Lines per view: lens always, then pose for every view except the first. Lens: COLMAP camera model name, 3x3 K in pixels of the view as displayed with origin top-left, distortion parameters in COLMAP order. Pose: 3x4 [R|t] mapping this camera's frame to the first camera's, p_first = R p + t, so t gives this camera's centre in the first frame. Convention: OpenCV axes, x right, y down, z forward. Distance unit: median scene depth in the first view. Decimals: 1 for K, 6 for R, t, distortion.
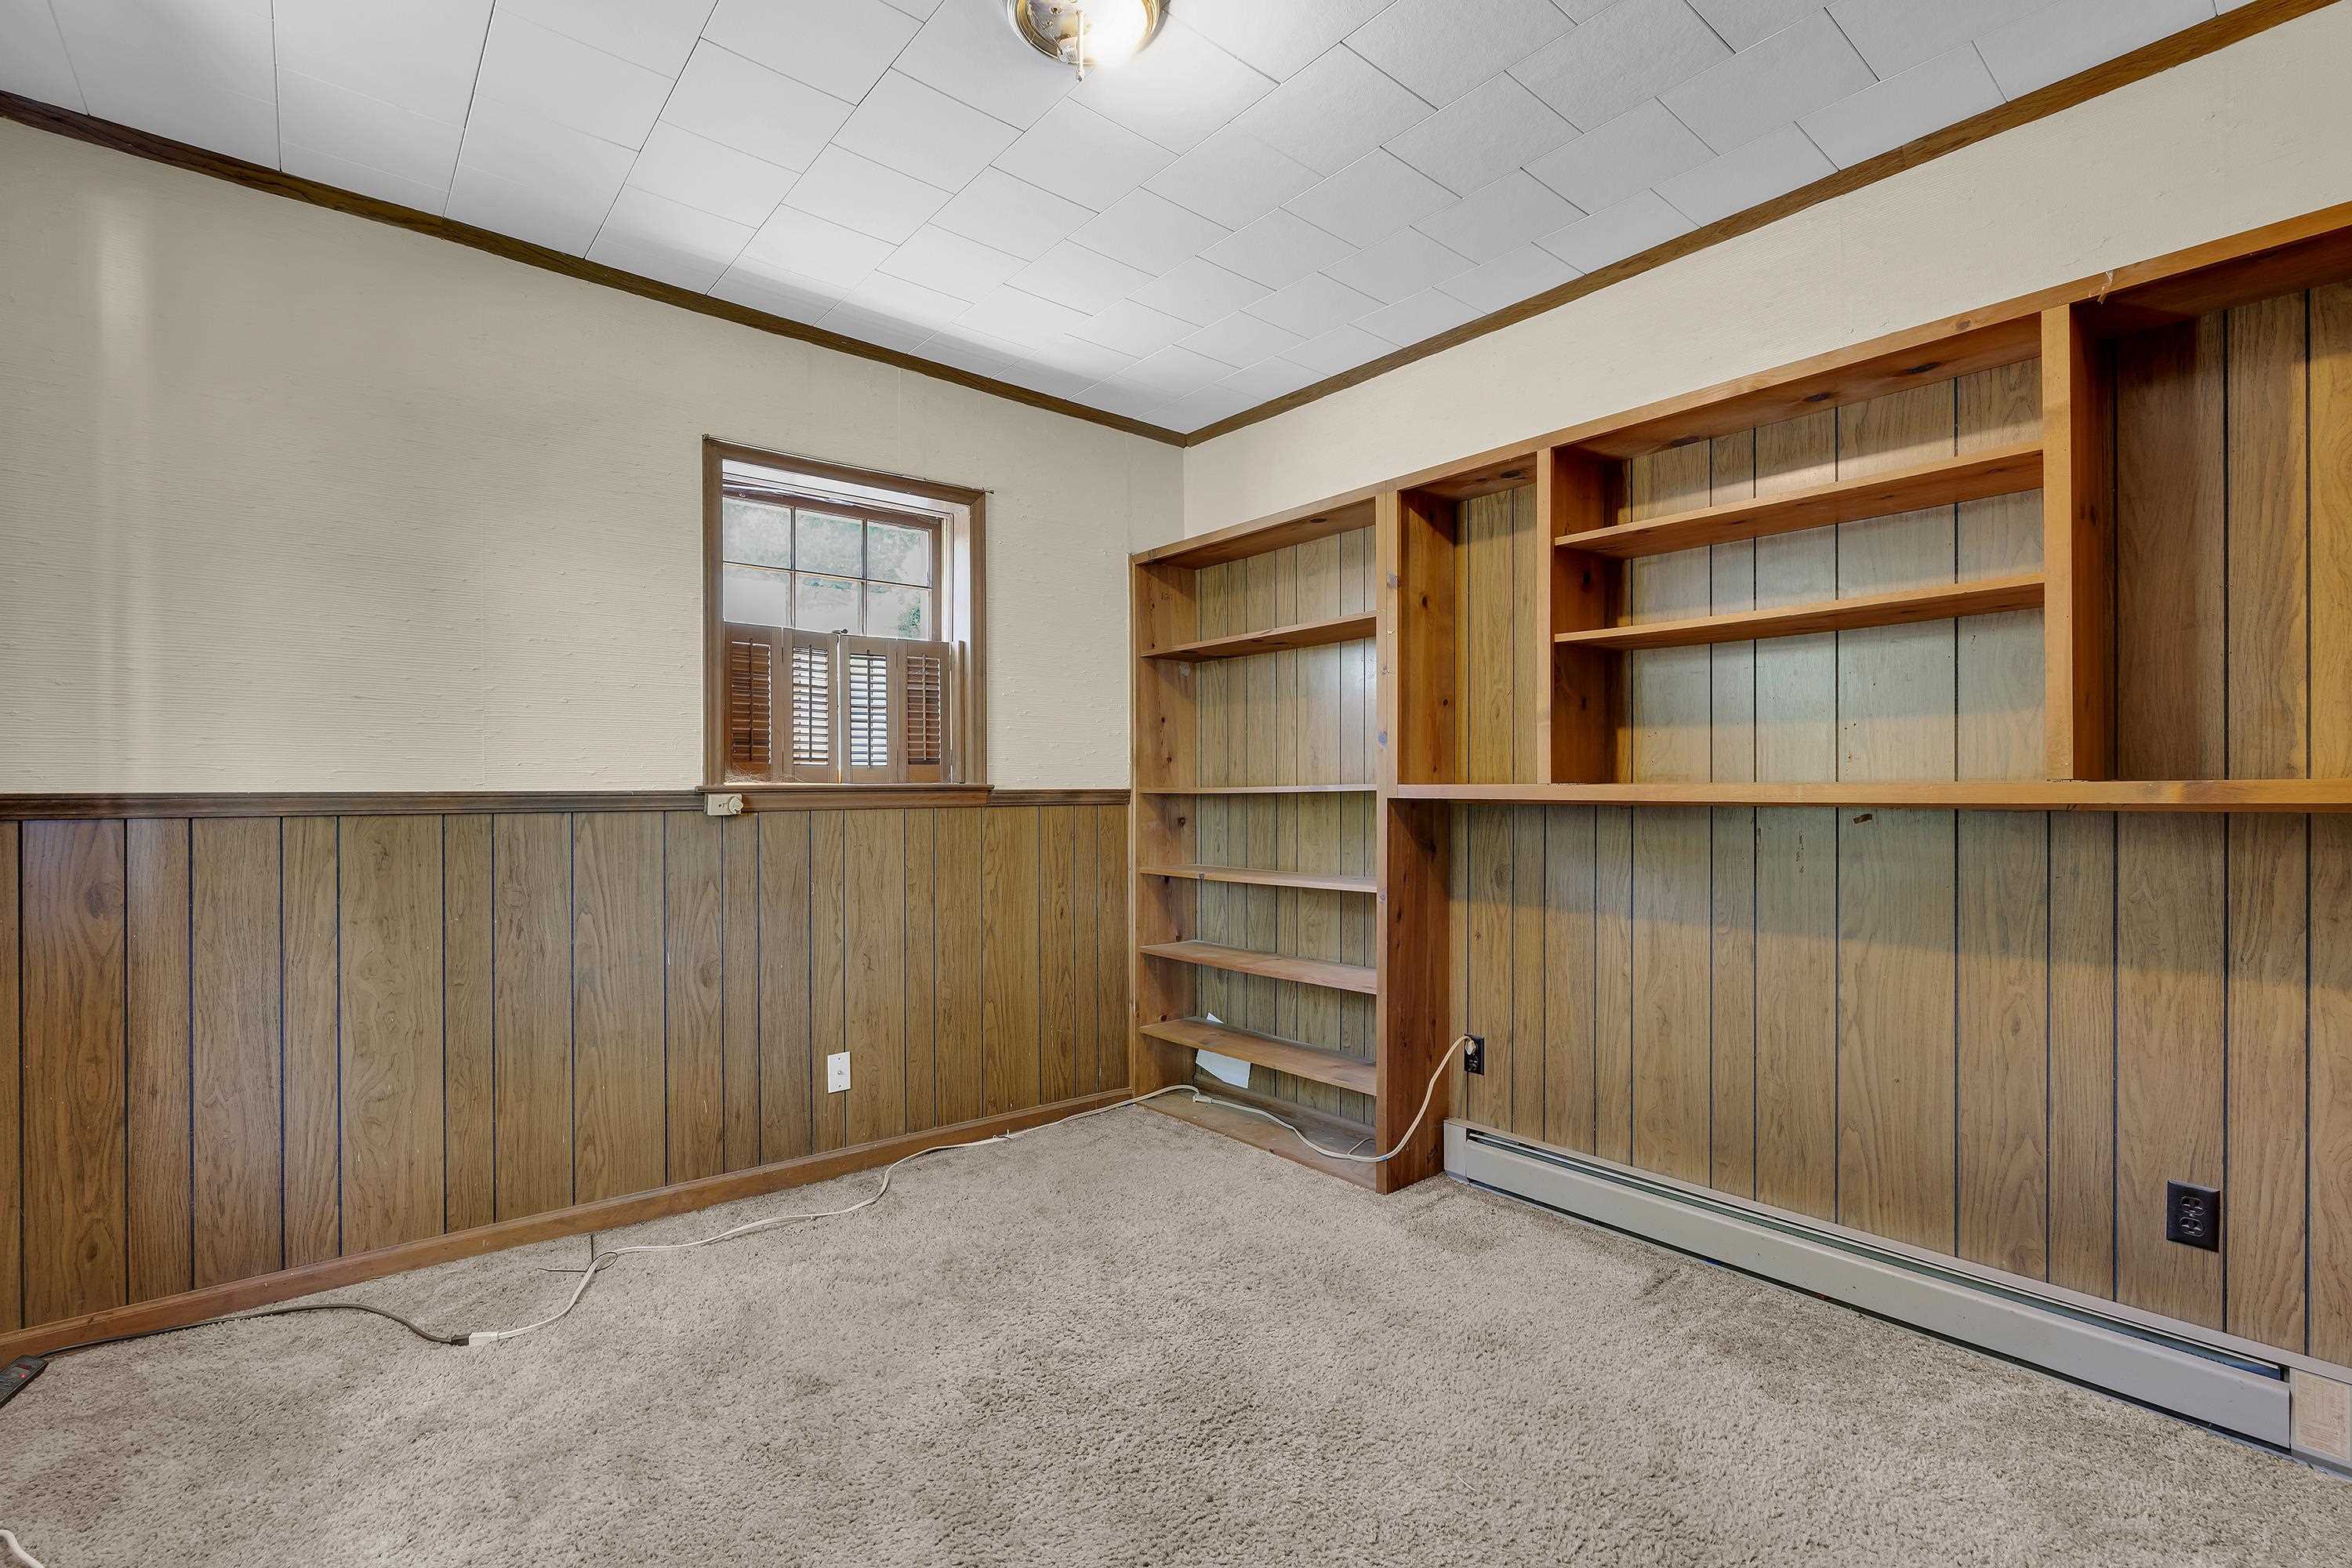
lens RADIAL K [[1042.0, 0, 1172.9], [0, 1042.0, 790.7], [0, 0, 1]] dist [-0.004106, 0.000496]
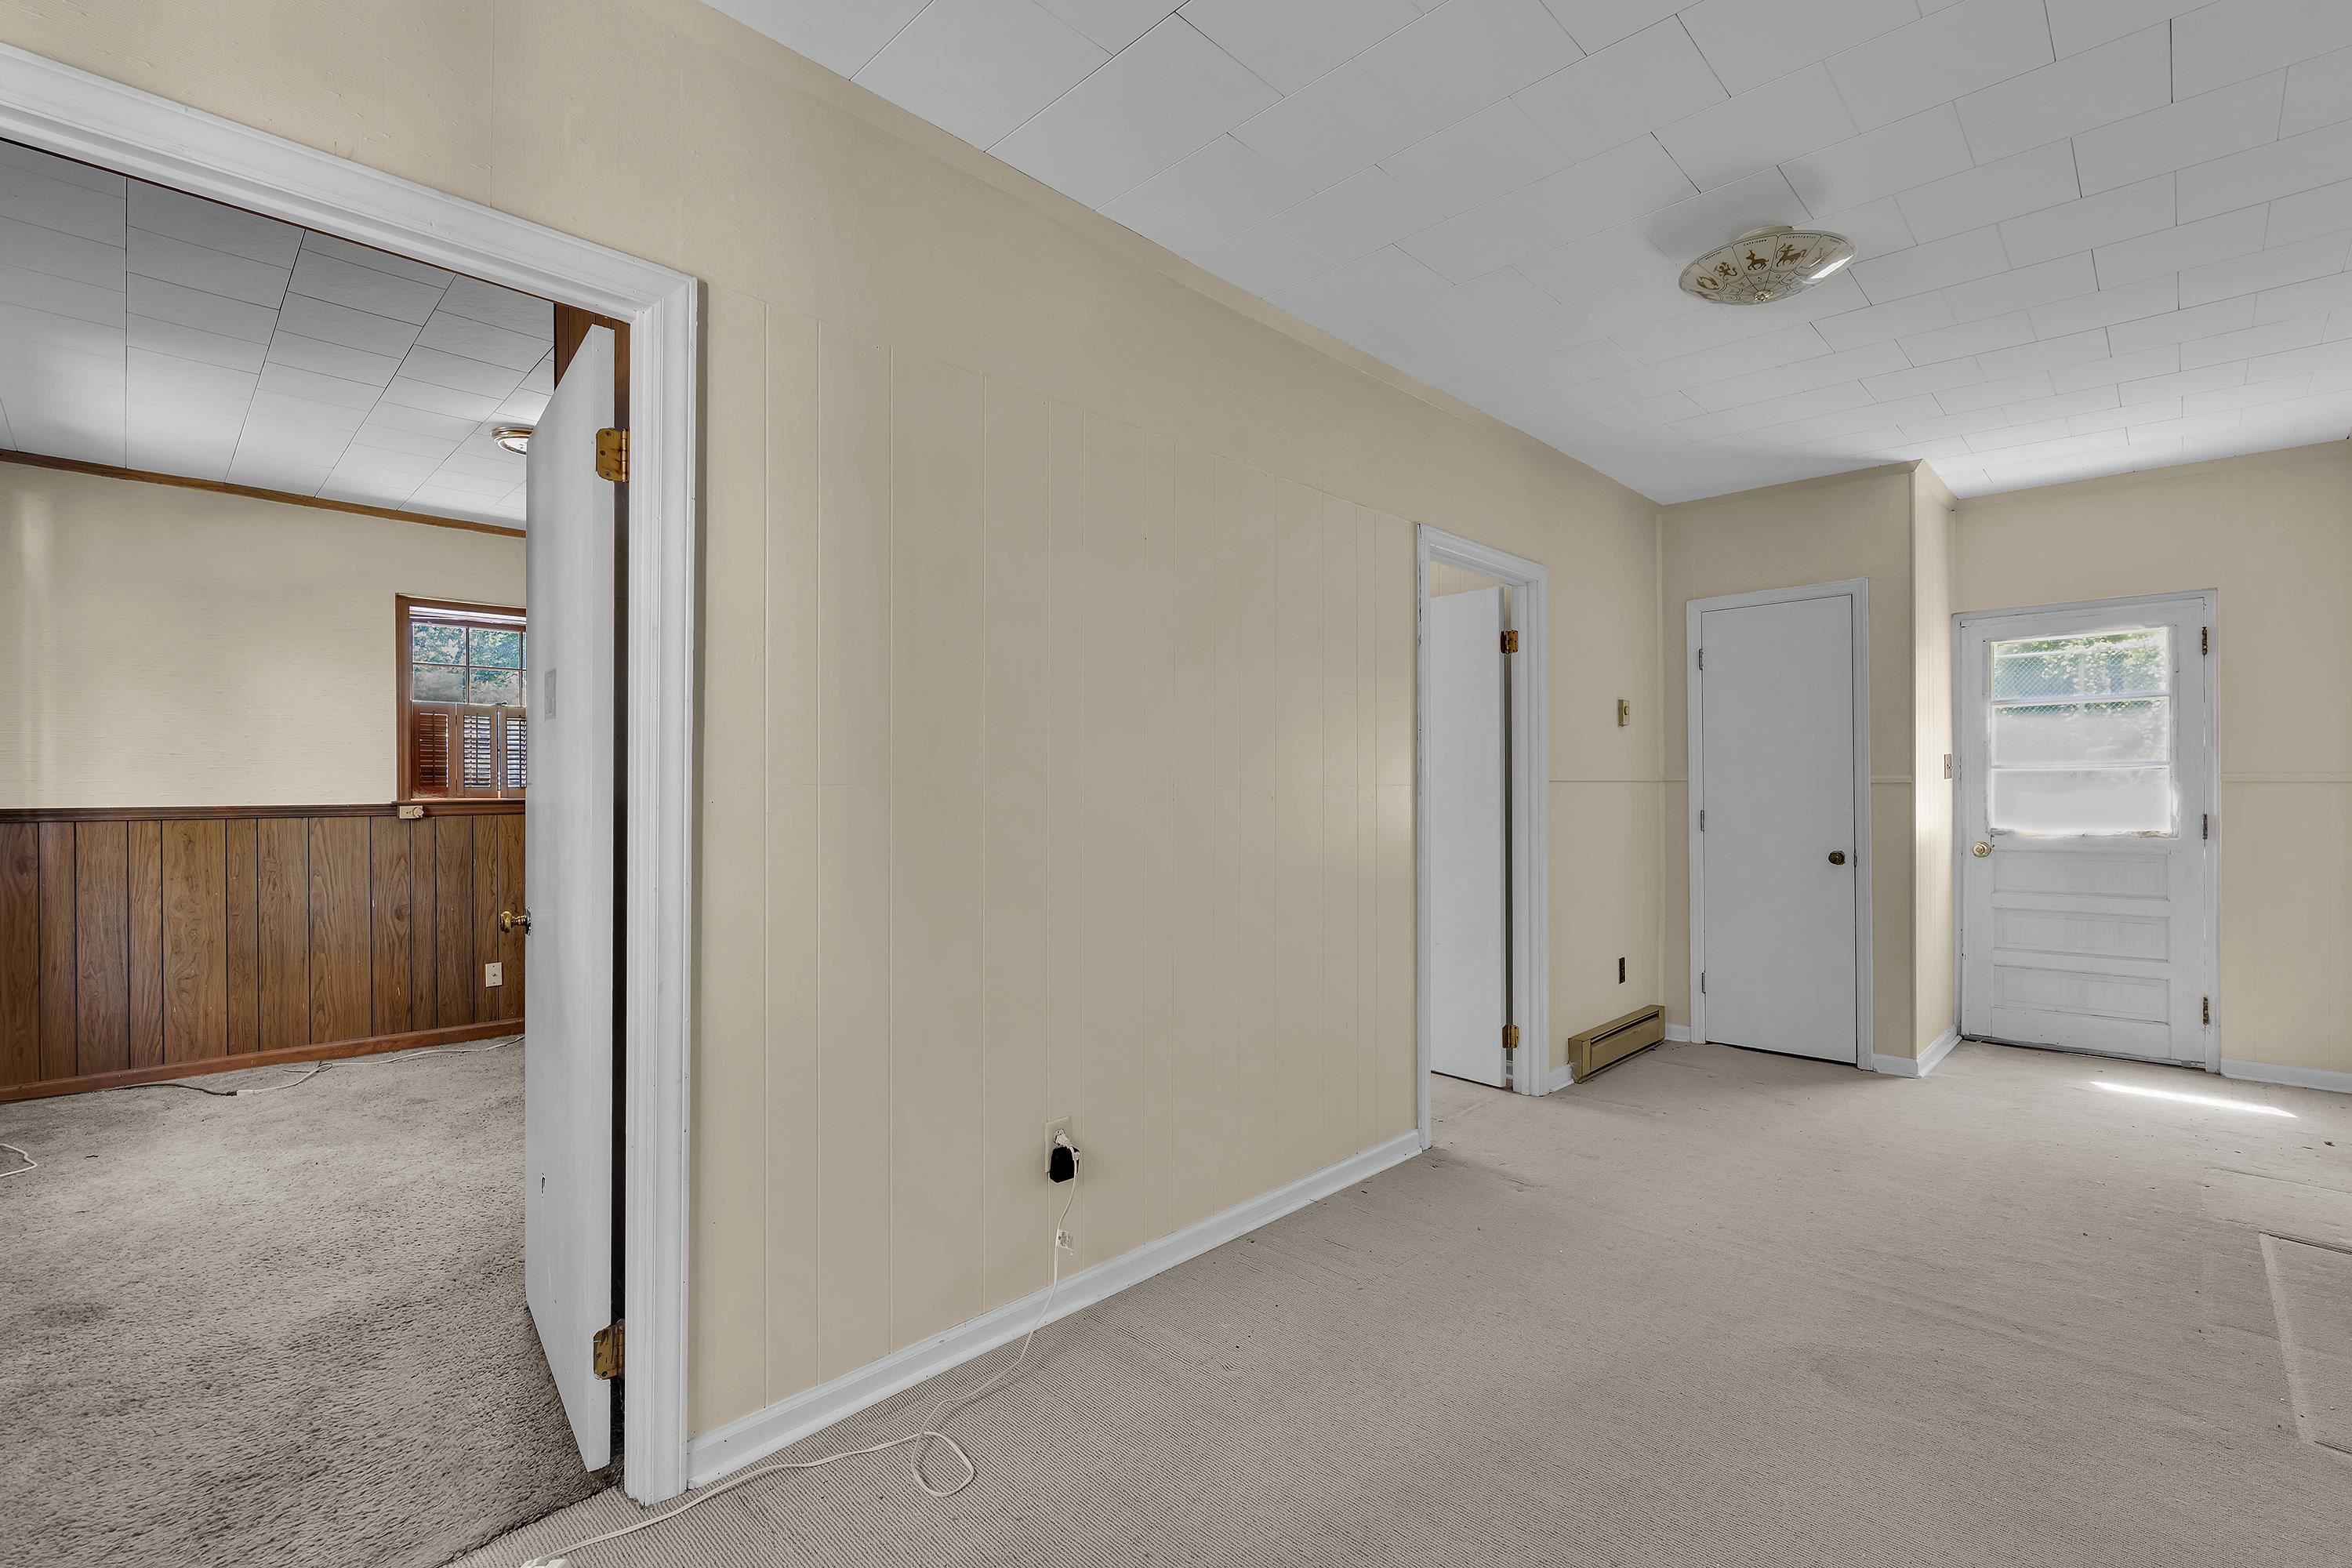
lens RADIAL K [[1042.0, 0, 1172.5], [0, 1042.0, 789.1], [0, 0, 1]] dist [-0.004106, 0.000496]
pose [[0.994854, -0.009288, 0.100895, 0.707801], [0.010140, 0.999917, -0.007935, 0.002648], [-0.100813, 0.008917, 0.994865, -0.902445]]
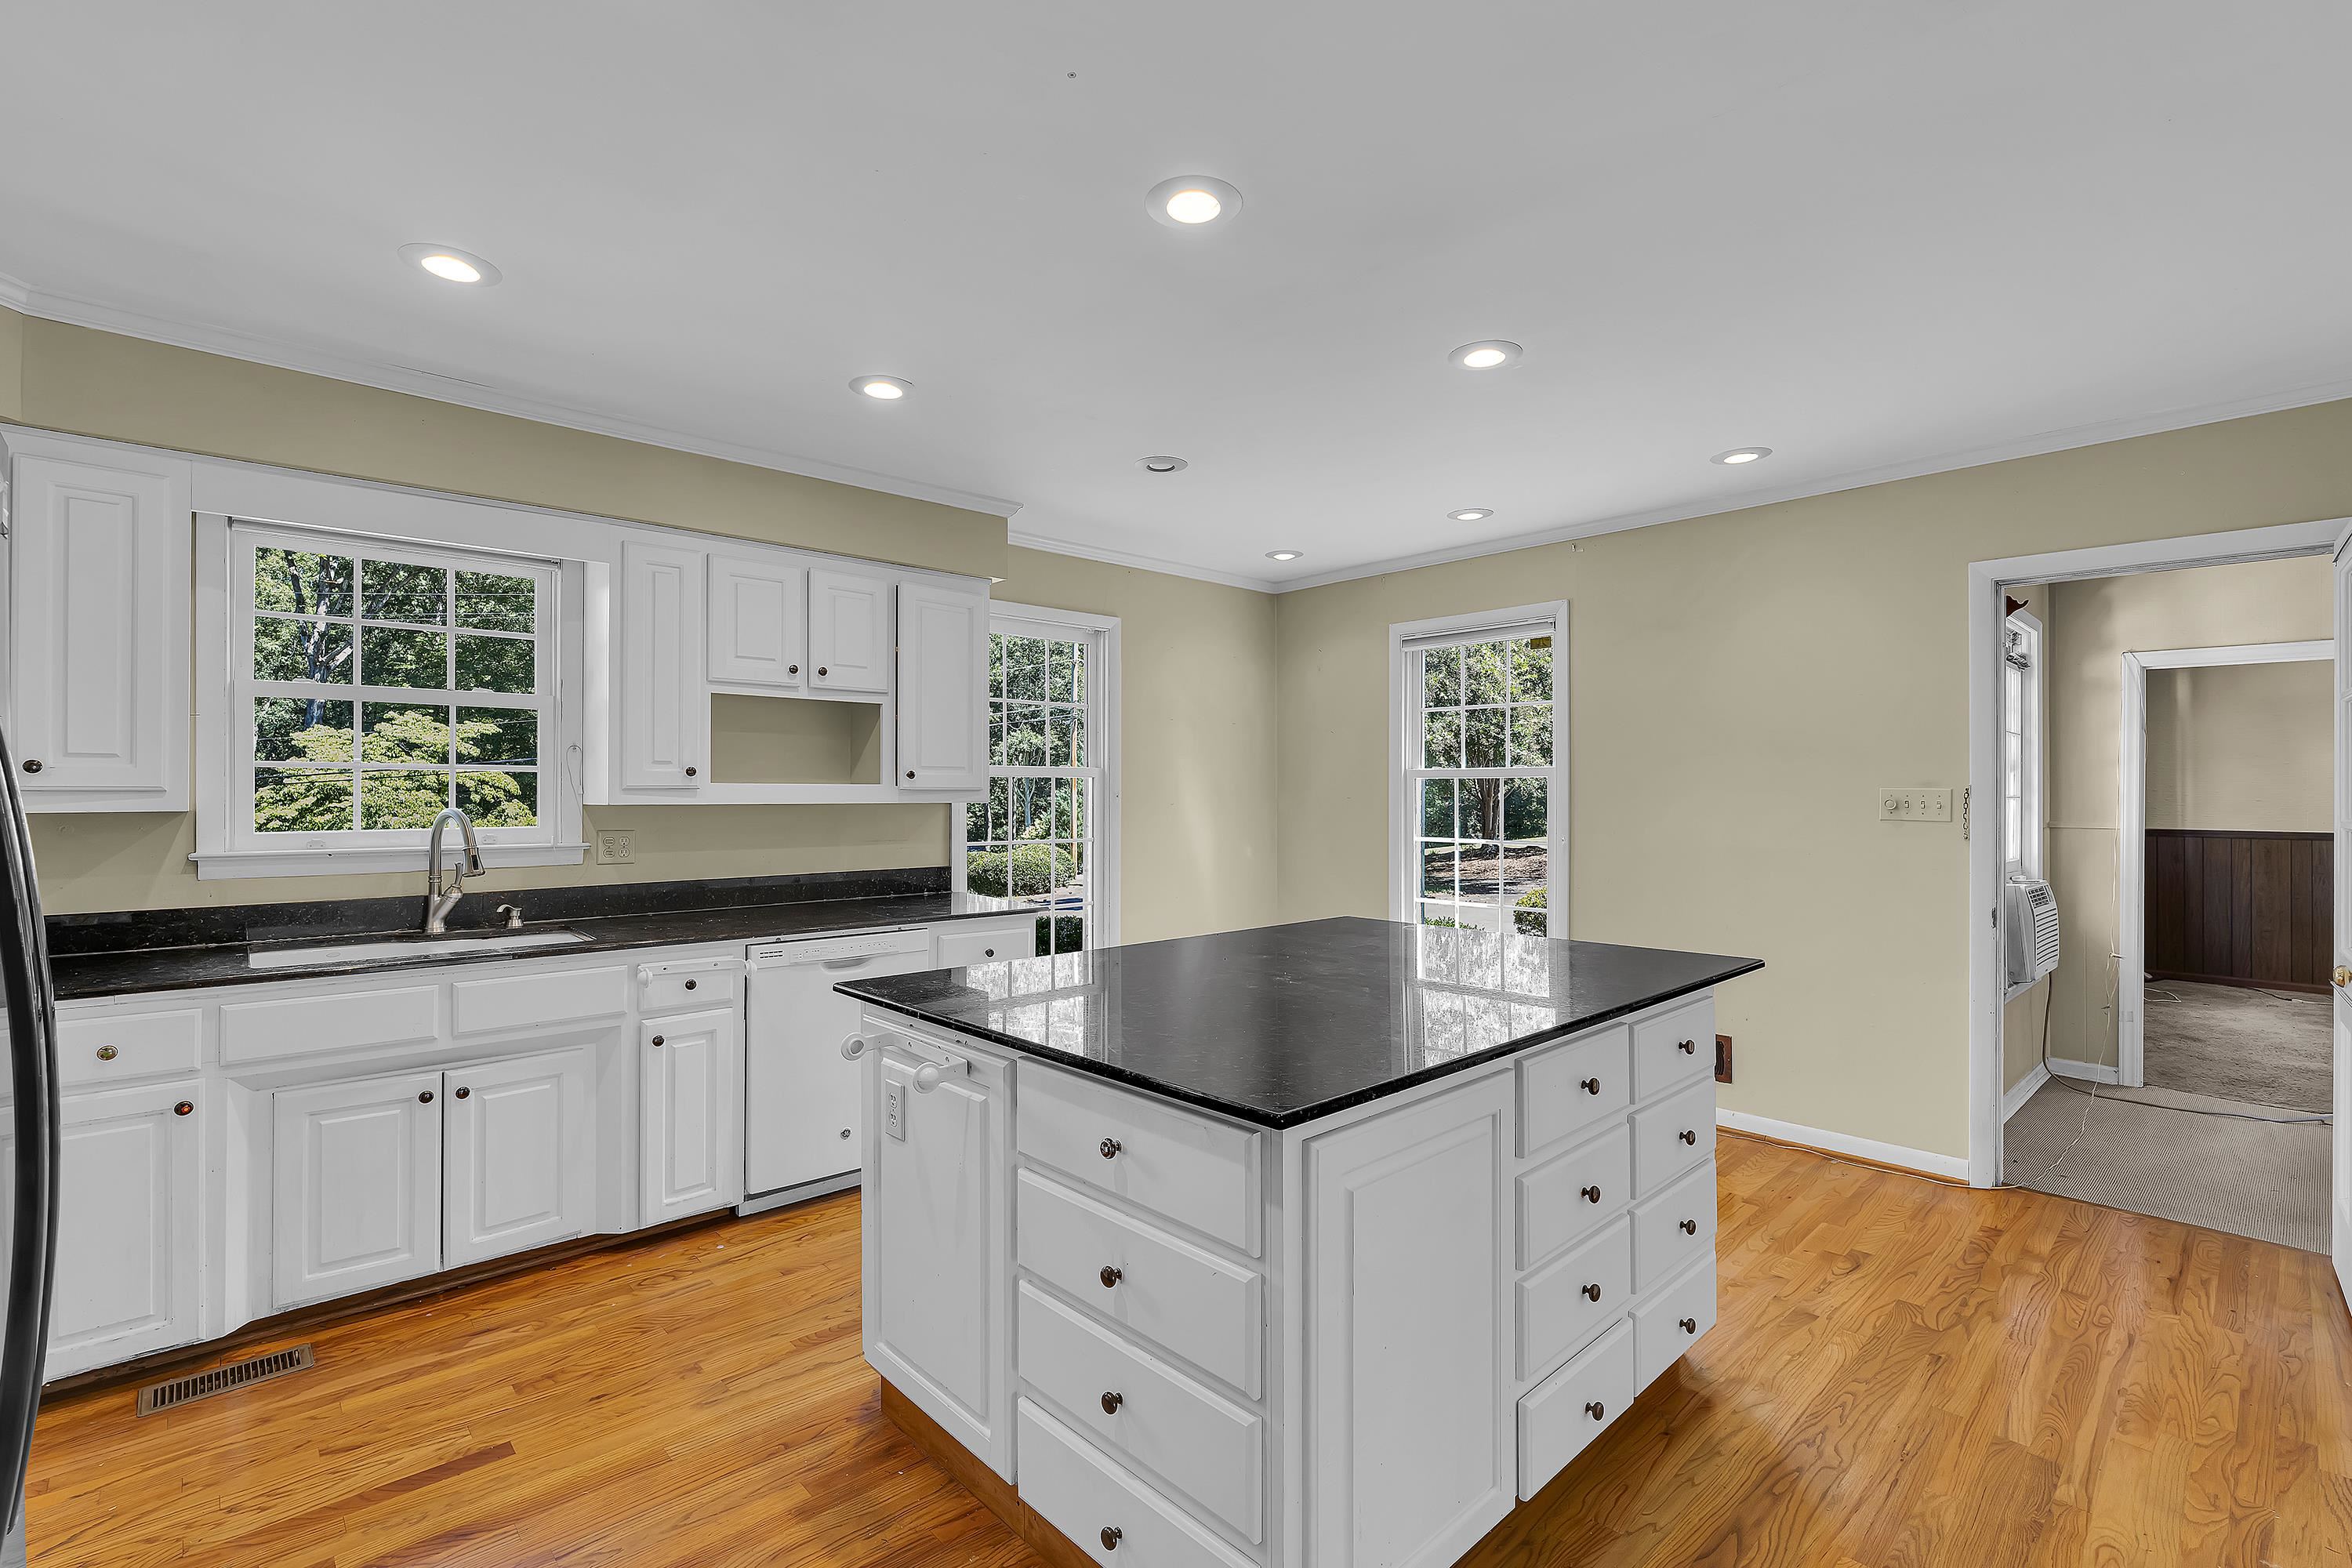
lens RADIAL K [[1042.0, 0, 1168.2], [0, 1042.0, 793.2], [0, 0, 1]] dist [-0.004106, 0.000496]
pose [[0.069189, -0.002070, -0.997601, 1.963828], [-0.006579, 0.999975, -0.002531, -0.075437], [0.997582, 0.006738, 0.069174, -2.322546]]
